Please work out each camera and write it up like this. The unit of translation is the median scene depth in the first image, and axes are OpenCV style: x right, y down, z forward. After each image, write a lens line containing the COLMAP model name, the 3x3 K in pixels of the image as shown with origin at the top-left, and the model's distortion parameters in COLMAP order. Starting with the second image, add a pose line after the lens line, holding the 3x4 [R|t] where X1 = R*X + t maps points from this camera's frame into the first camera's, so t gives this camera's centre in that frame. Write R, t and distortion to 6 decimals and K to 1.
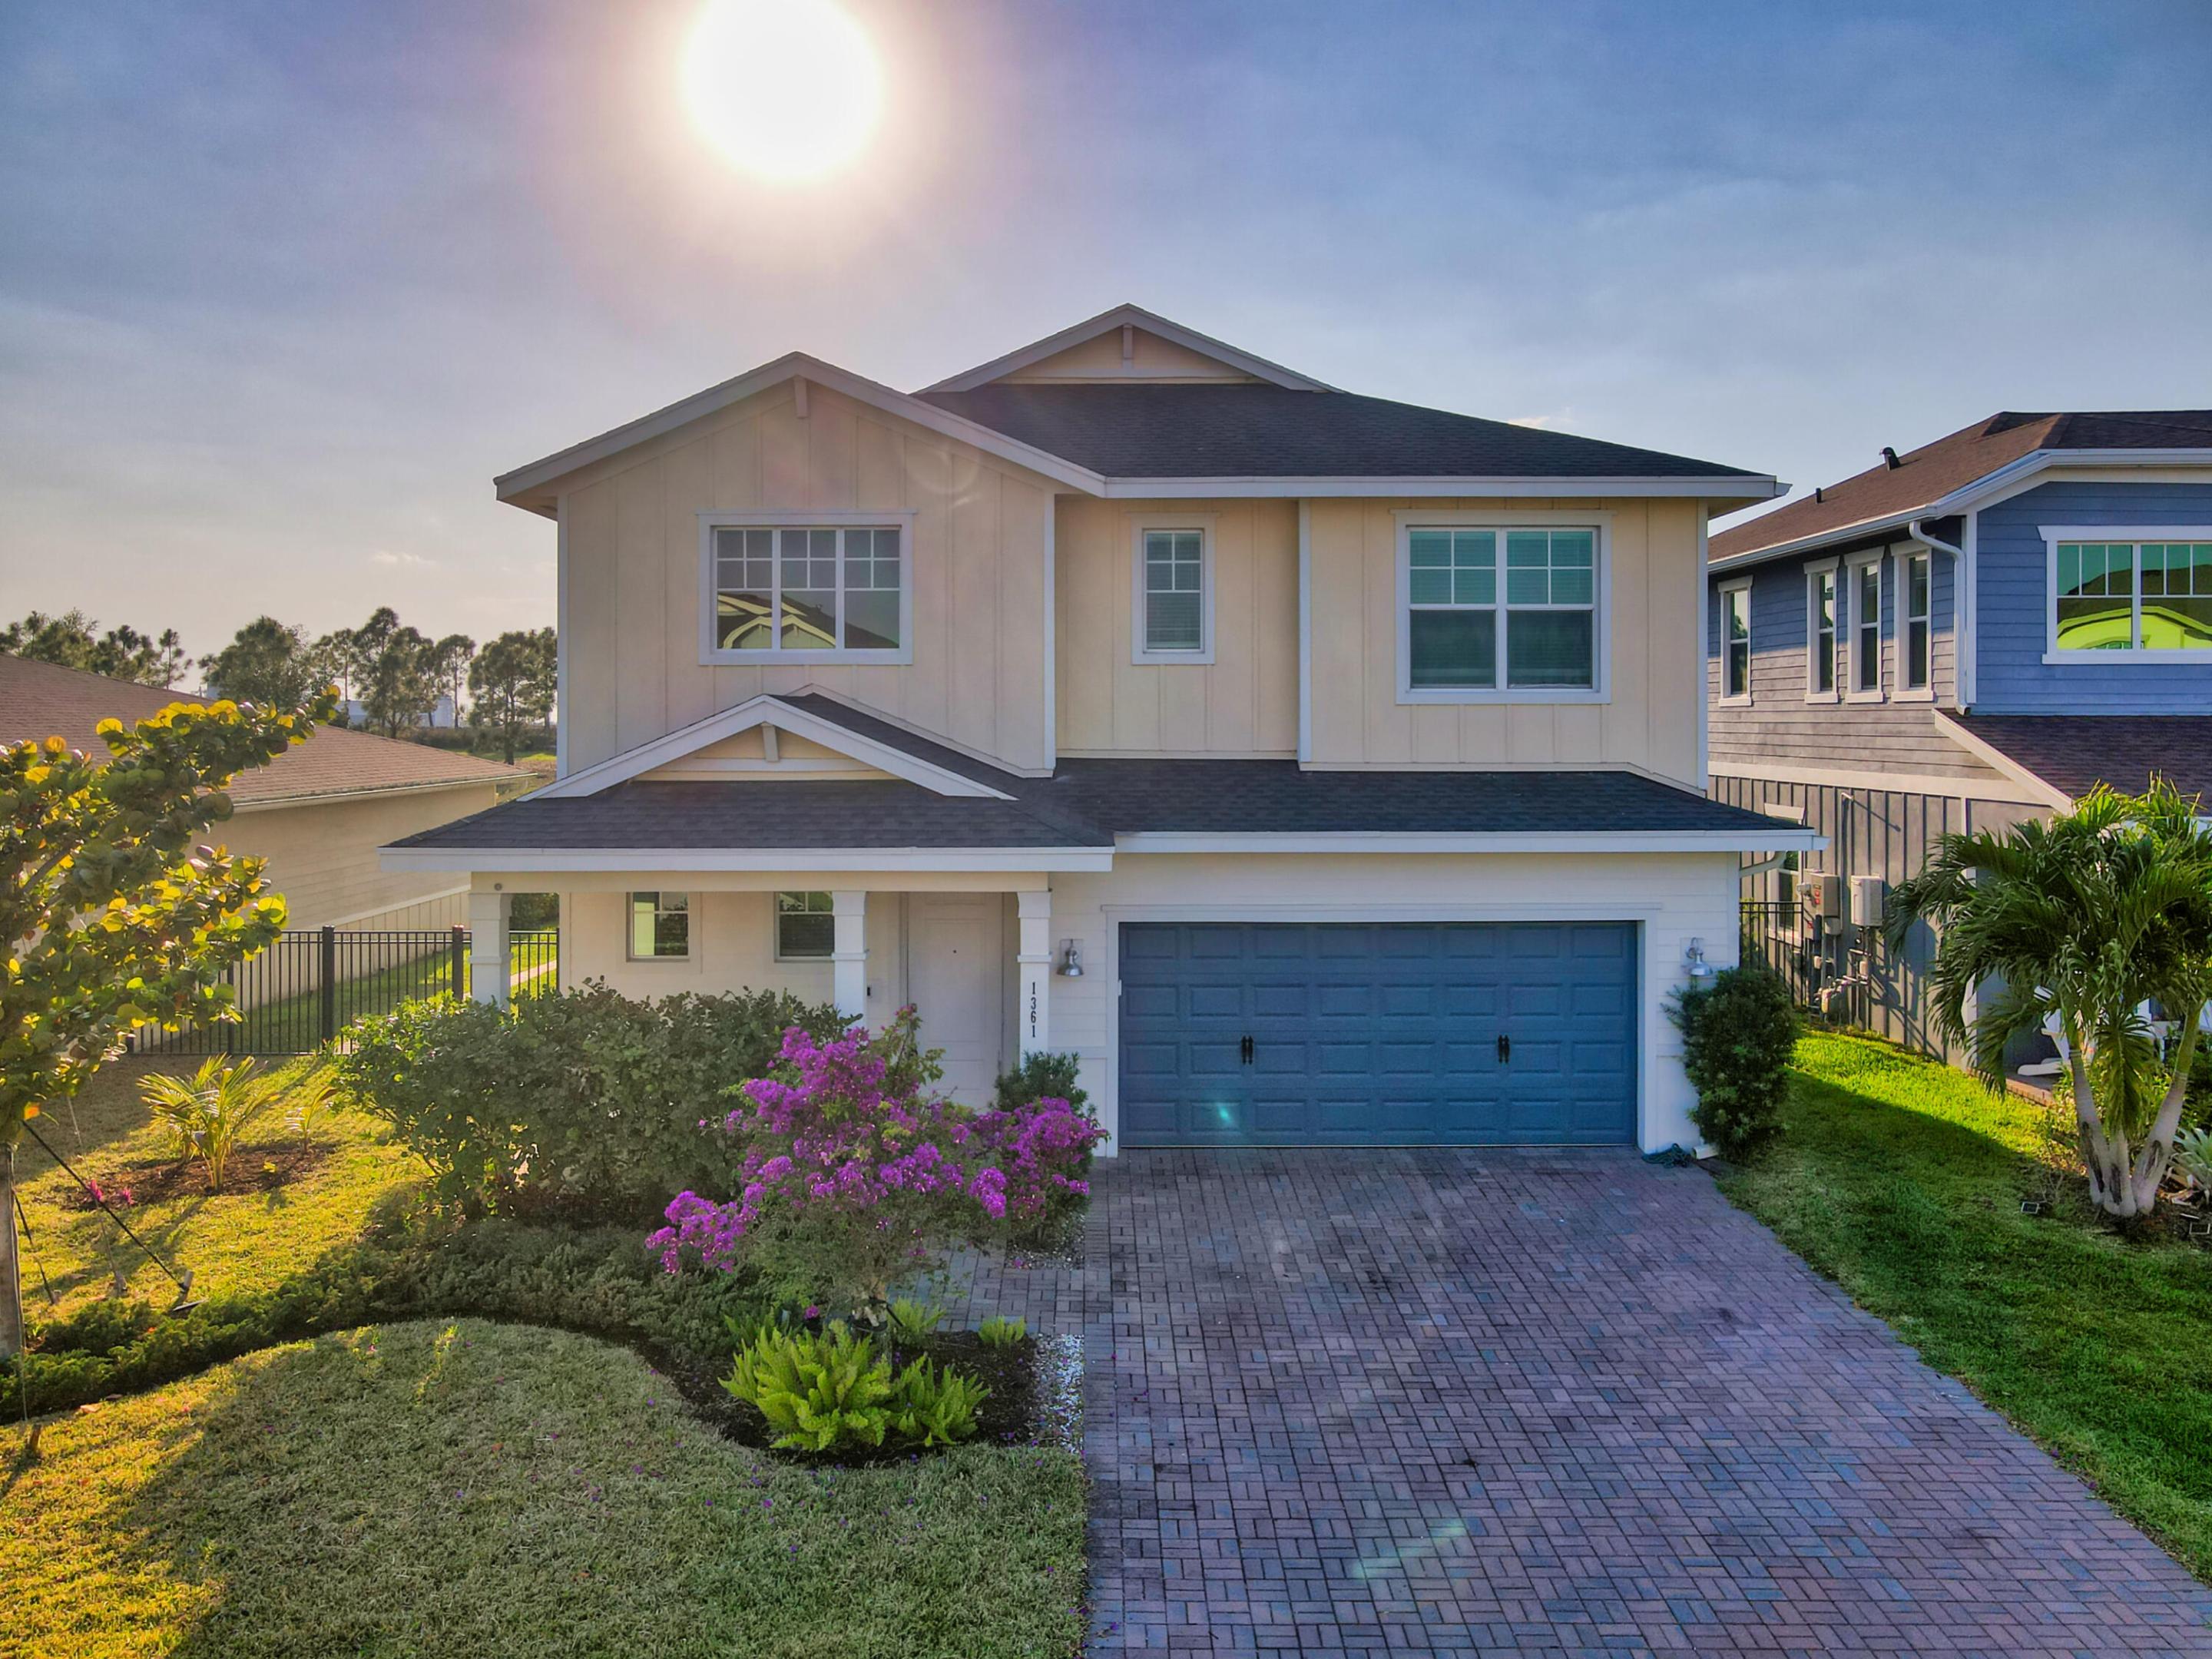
lens RADIAL K [[1627.9, 0, 1106.0], [0, 1627.9, 829.5], [0, 0, 1]] dist [0.013461, 0.005612]
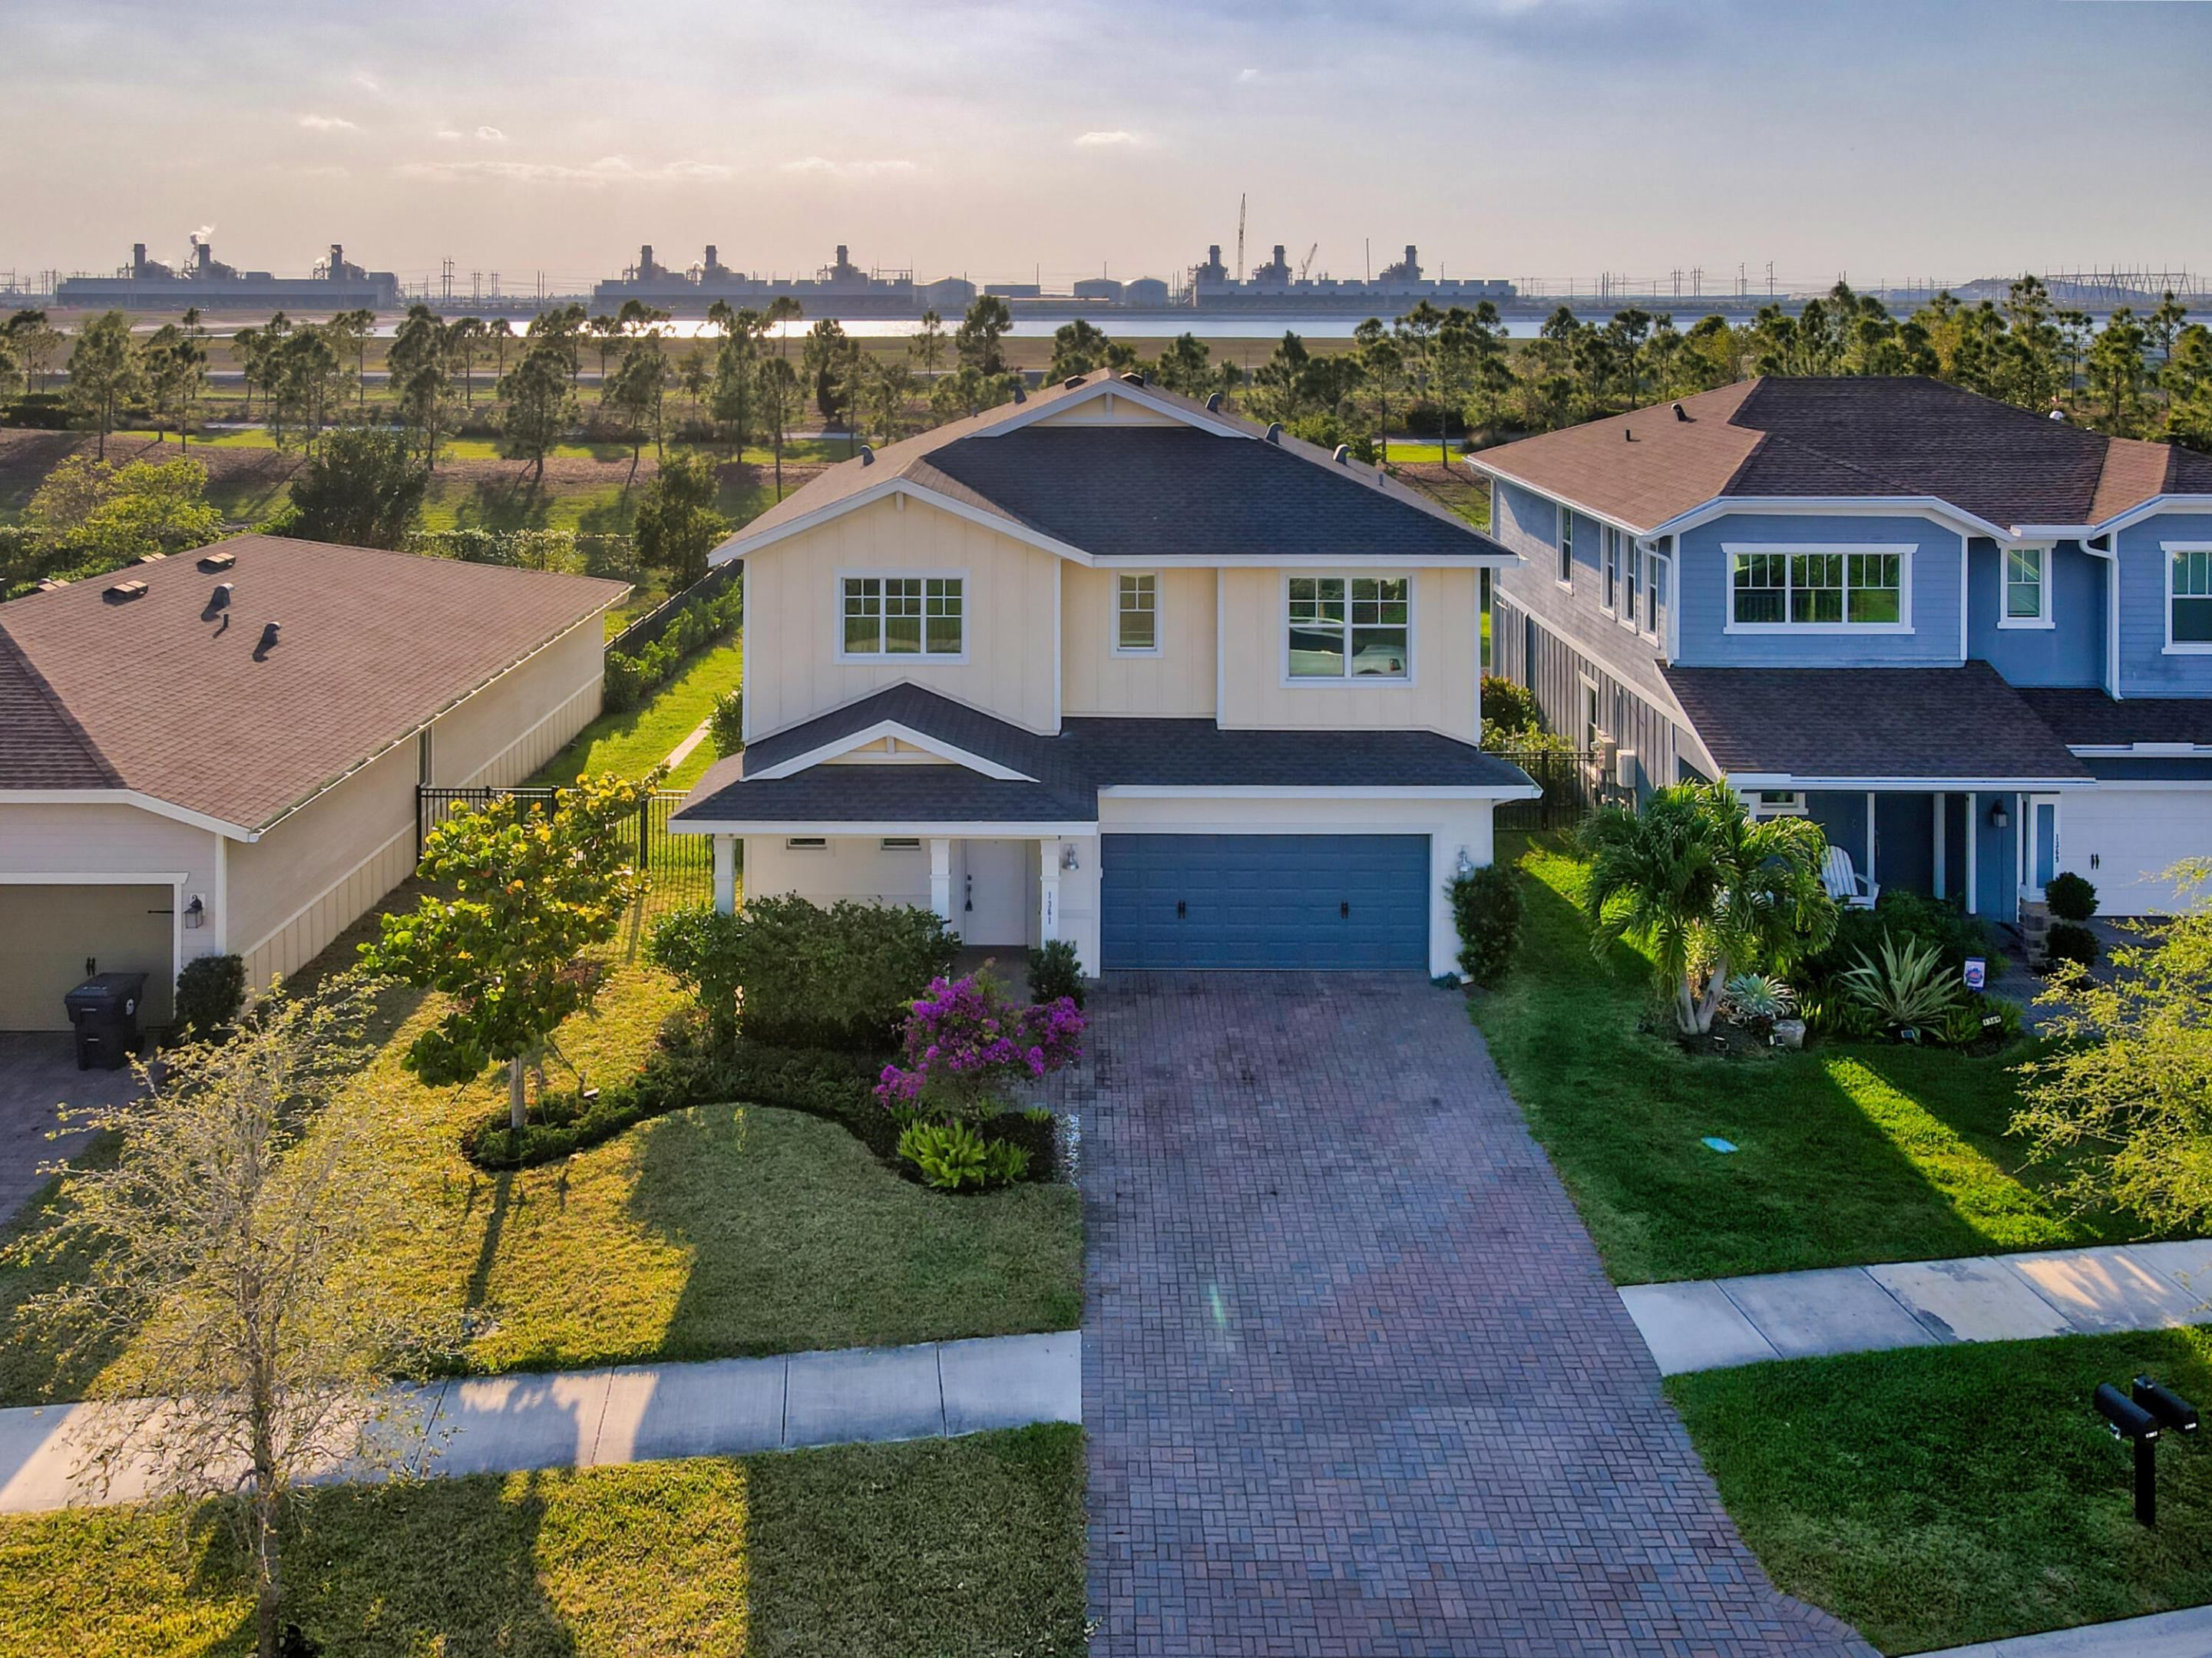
lens RADIAL K [[1726.5, 0, 1079.5], [0, 1726.5, 491.0], [0, 0, 1]] dist [-0.007172, 0.002206]
pose [[0.999971, 0.004511, -0.006186, -0.005280], [-0.004267, 0.999235, 0.038878, -0.453877], [0.006357, -0.038850, 0.999225, -0.886293]]
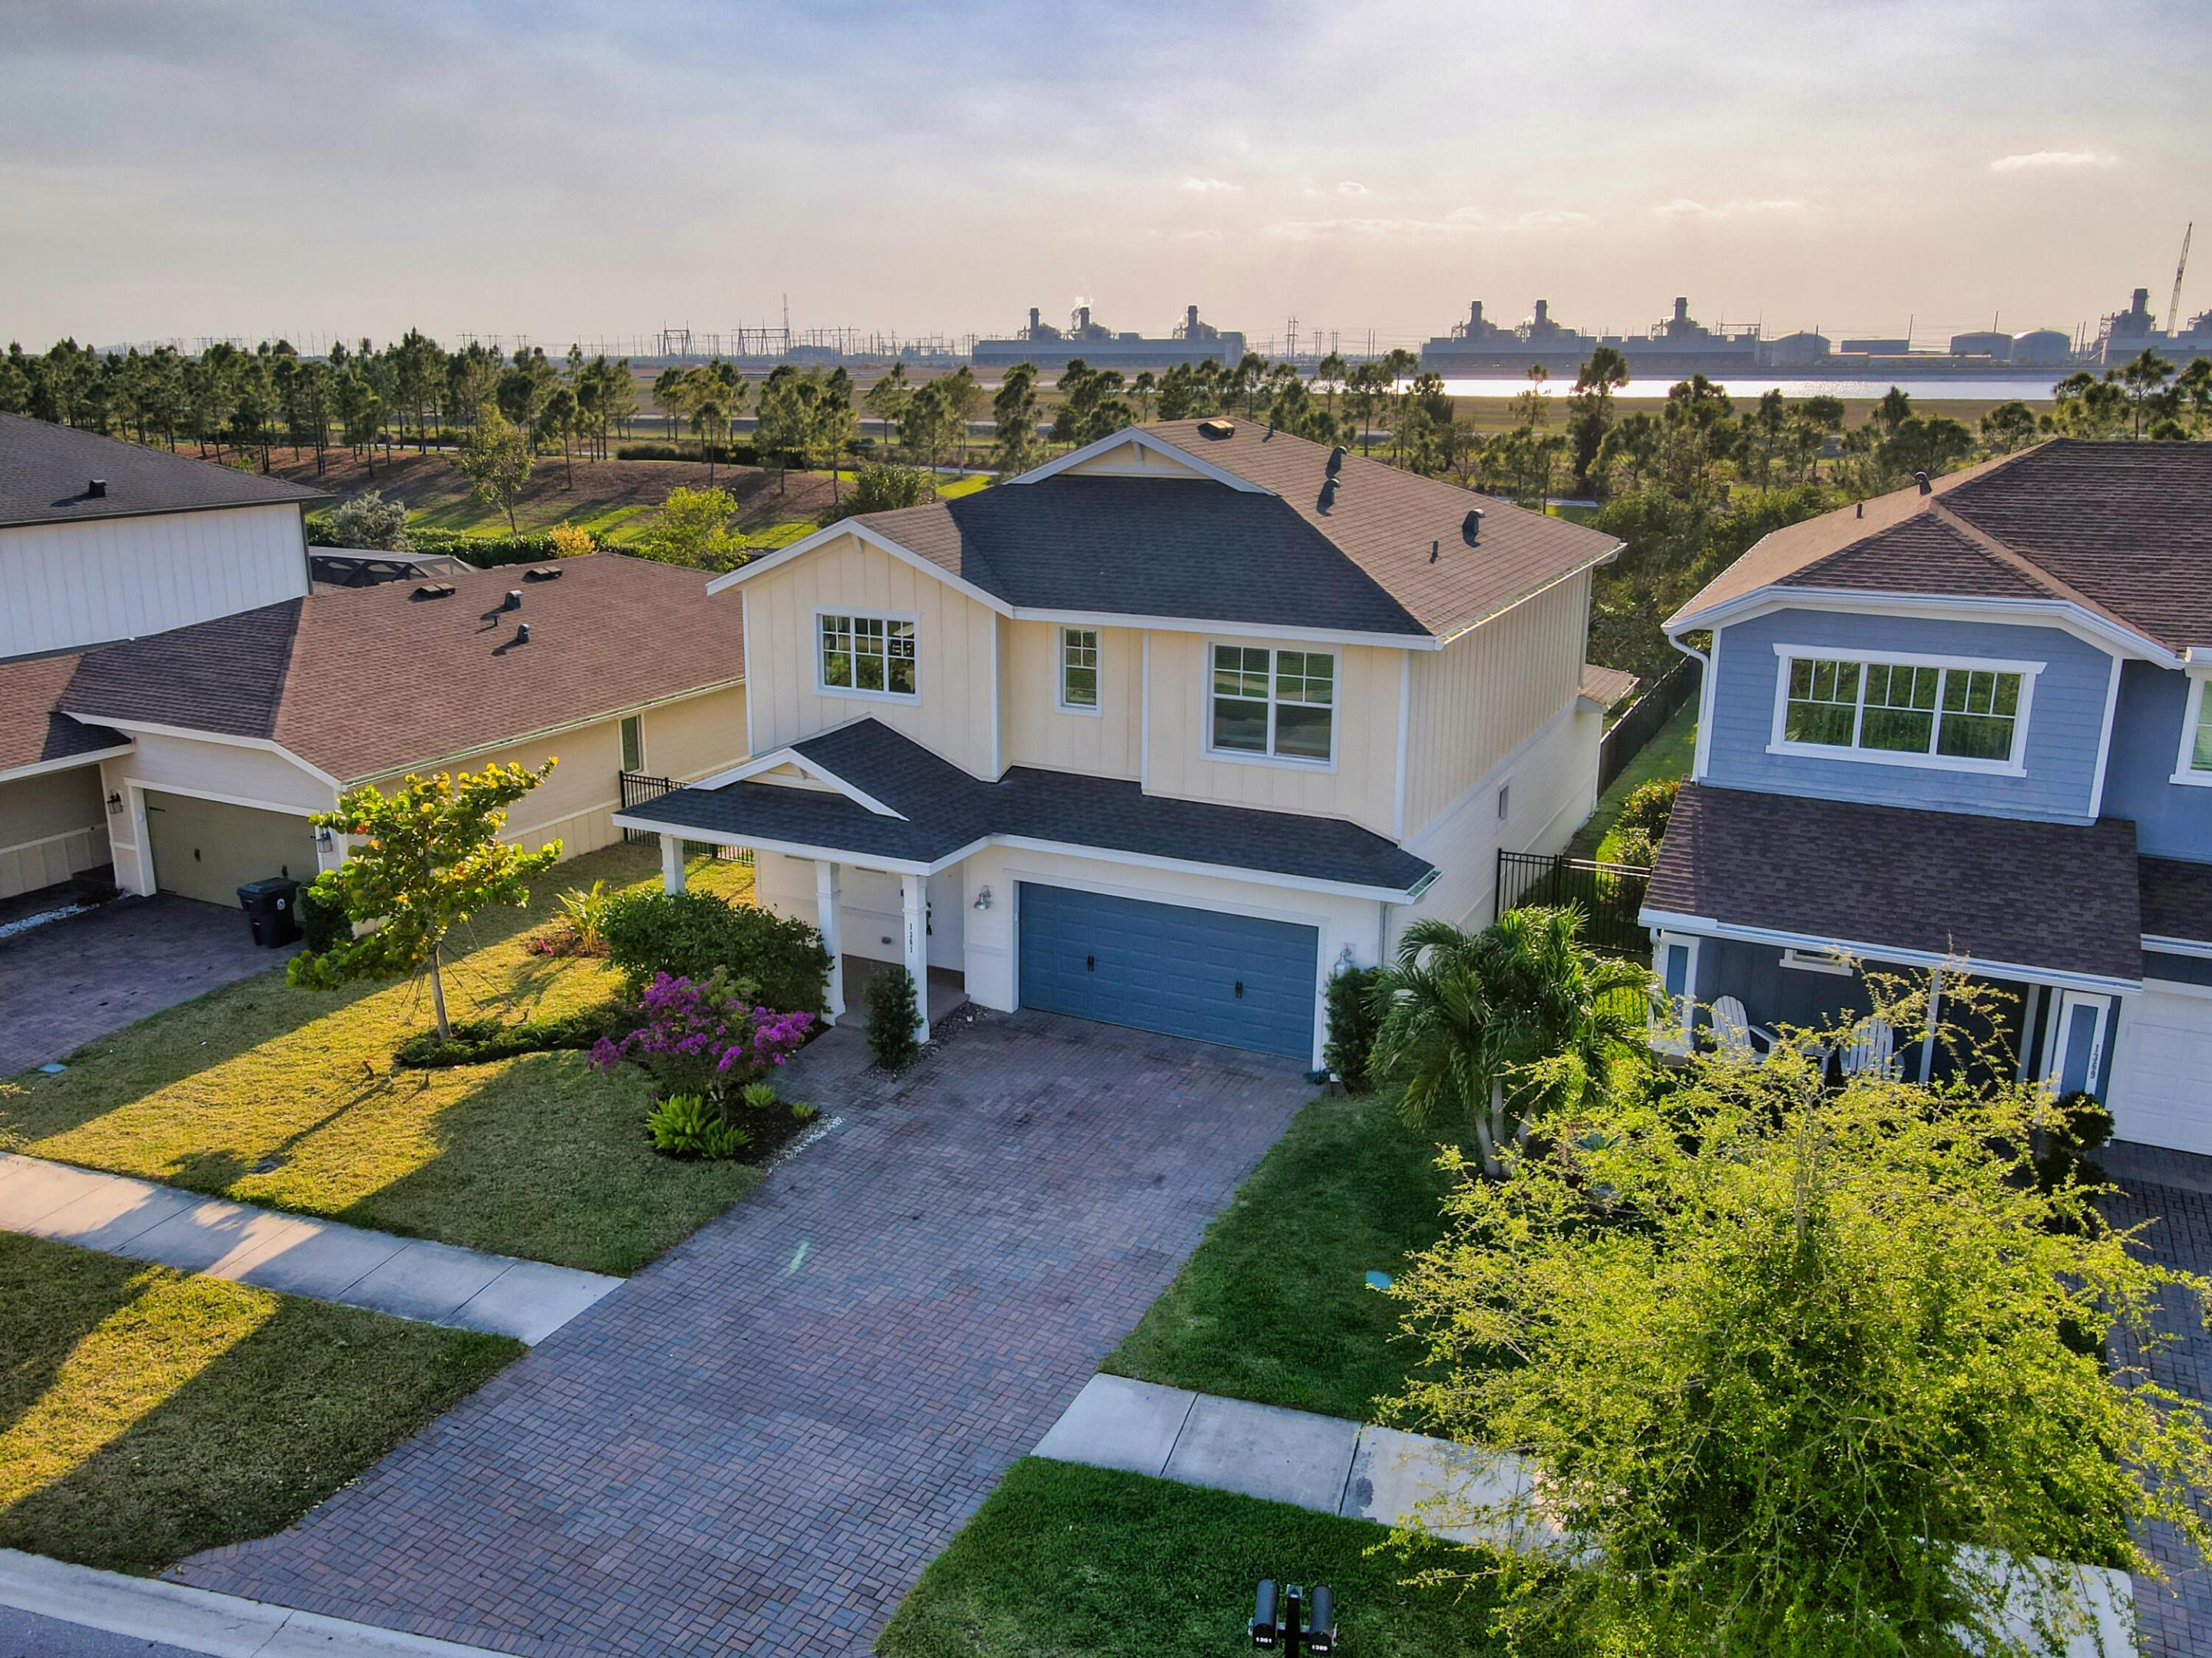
lens RADIAL K [[1649.3, 0, 1079.6], [0, 1649.3, 875.6], [0, 0, 1]] dist [0.012389, -0.001831]
pose [[0.891413, 0.138036, -0.431658, 1.041728], [-0.034638, 0.970450, 0.238802, -0.460401], [0.451866, -0.197919, 0.869854, -0.556336]]
